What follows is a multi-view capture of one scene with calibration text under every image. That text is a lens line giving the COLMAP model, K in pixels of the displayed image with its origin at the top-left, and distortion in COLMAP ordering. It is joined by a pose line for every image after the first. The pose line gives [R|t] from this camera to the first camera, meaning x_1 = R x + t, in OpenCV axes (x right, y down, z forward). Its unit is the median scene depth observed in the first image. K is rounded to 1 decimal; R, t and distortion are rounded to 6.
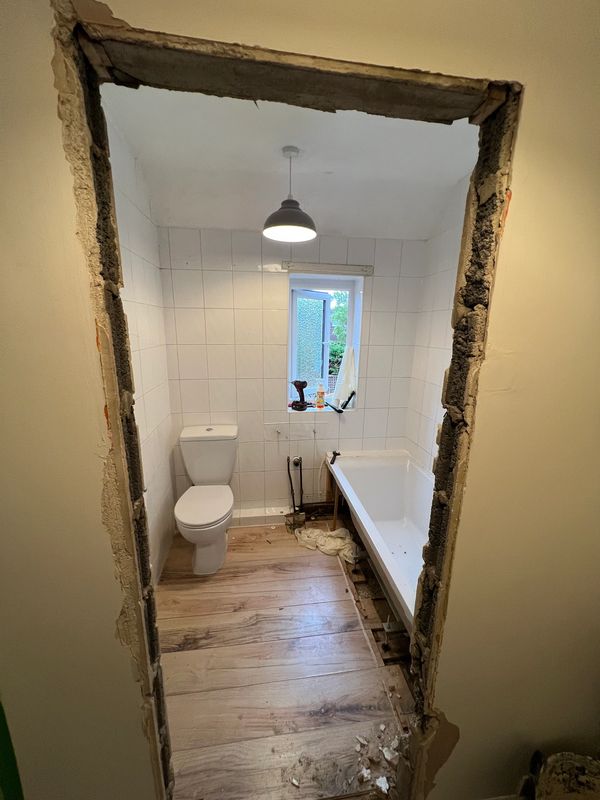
lens RADIAL K [[317.6, 0, 300.0], [0, 317.6, 400.0], [0, 0, 1]] dist [-0.002469, -0.000359]
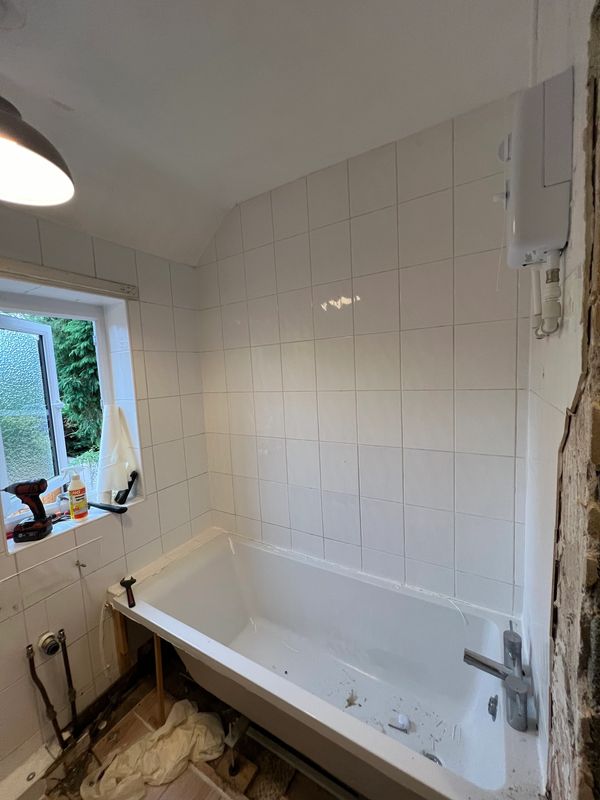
lens RADIAL K [[317.6, 0, 300.0], [0, 317.6, 400.0], [0, 0, 1]] dist [-0.002469, -0.000359]
pose [[0.629863, -0.117970, 0.767695, -0.099294], [0.231770, 0.971915, -0.040805, -0.064601], [-0.741320, 0.203630, 0.639515, 0.314414]]
